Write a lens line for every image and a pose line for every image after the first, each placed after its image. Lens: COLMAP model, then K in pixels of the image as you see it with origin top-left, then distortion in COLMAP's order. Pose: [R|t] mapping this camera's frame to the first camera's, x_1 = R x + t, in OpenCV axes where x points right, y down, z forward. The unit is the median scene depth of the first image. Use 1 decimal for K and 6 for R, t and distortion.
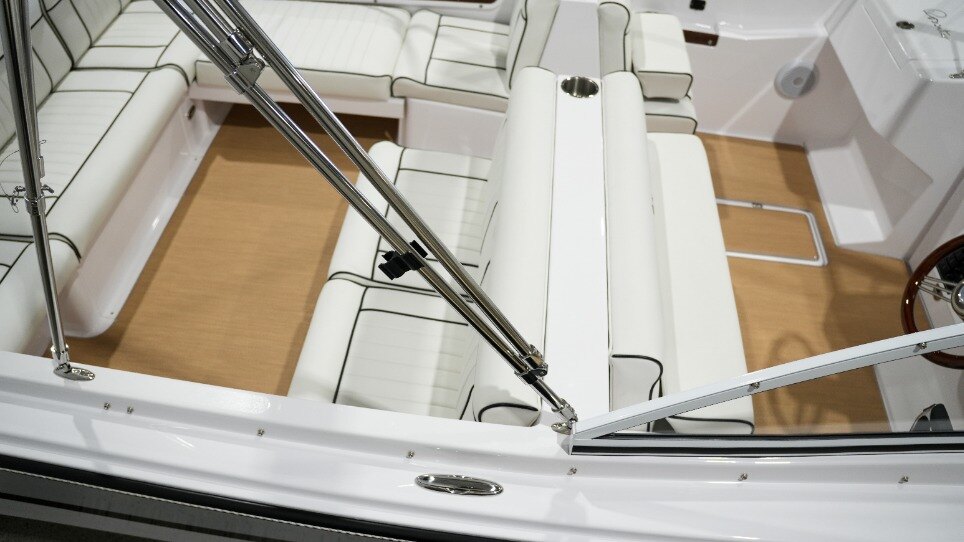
lens RADIAL K [[769.5, 0, 487.9], [0, 769.5, 269.9], [0, 0, 1]] dist [-0.205133, 0.123411]
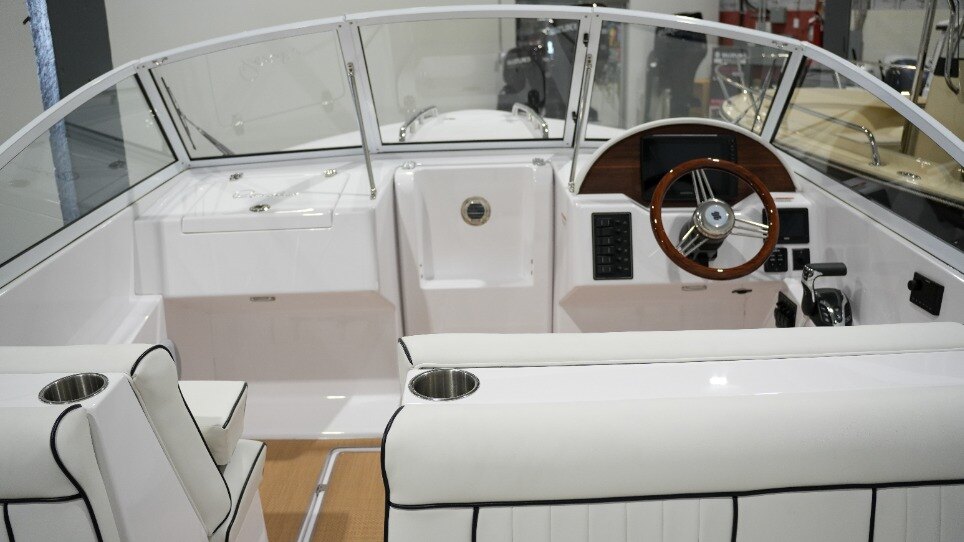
lens RADIAL K [[769.5, 0, 487.9], [0, 769.5, 269.9], [0, 0, 1]] dist [-0.205133, 0.123411]
pose [[-0.102965, -0.348713, 0.931556, -0.280609], [0.736764, 0.602459, 0.306956, -0.335474], [-0.668264, 0.717943, 0.194888, 0.626556]]
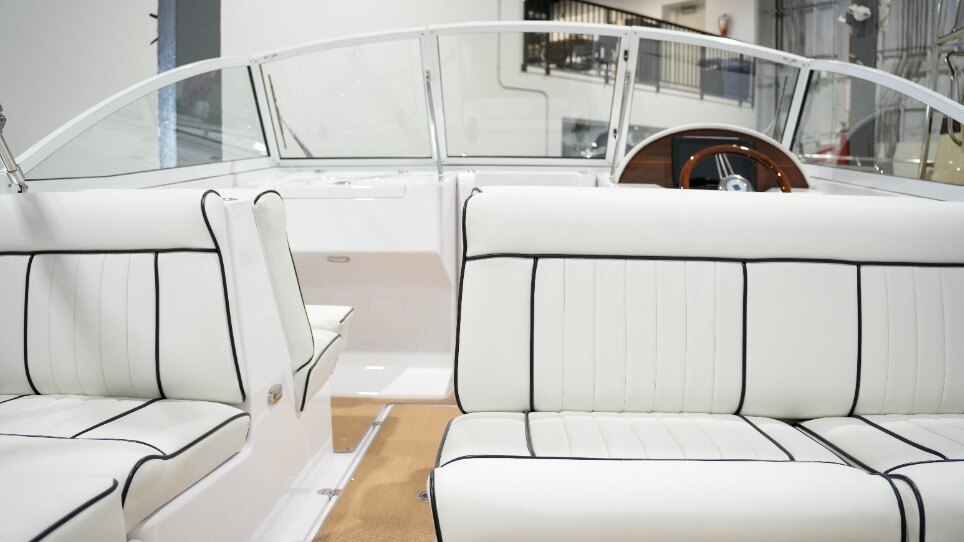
lens RADIAL K [[769.5, 0, 487.9], [0, 769.5, 269.9], [0, 0, 1]] dist [-0.205133, 0.123411]
pose [[-0.045263, -0.165311, 0.985202, -0.440637], [0.719382, 0.678890, 0.146964, -0.241905], [-0.693139, 0.715388, 0.088193, 0.769877]]
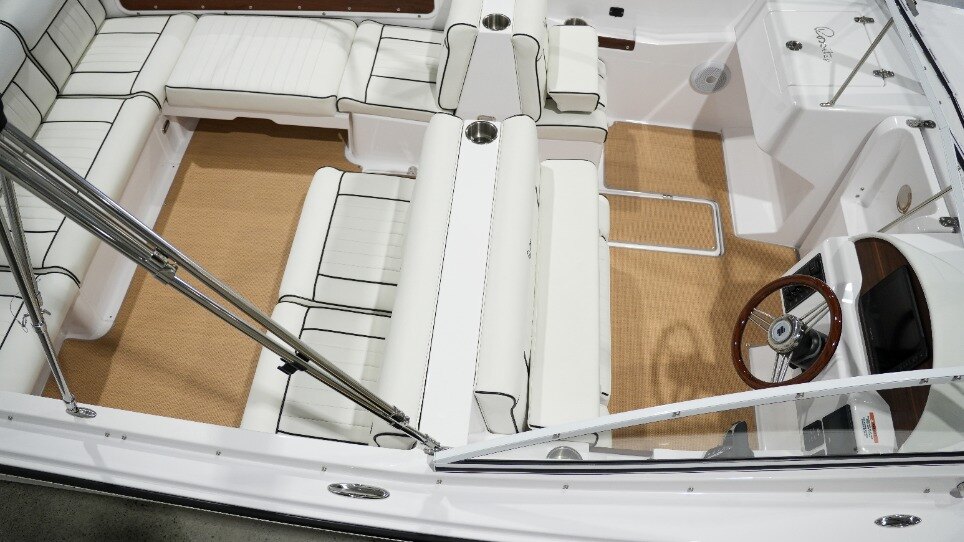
lens RADIAL K [[769.5, 0, 487.9], [0, 769.5, 269.9], [0, 0, 1]] dist [-0.205133, 0.123411]
pose [[0.999740, -0.016309, -0.015924, 0.112328], [0.018454, 0.989190, 0.145471, -0.155940], [0.013379, -0.145727, 0.989234, -0.152342]]
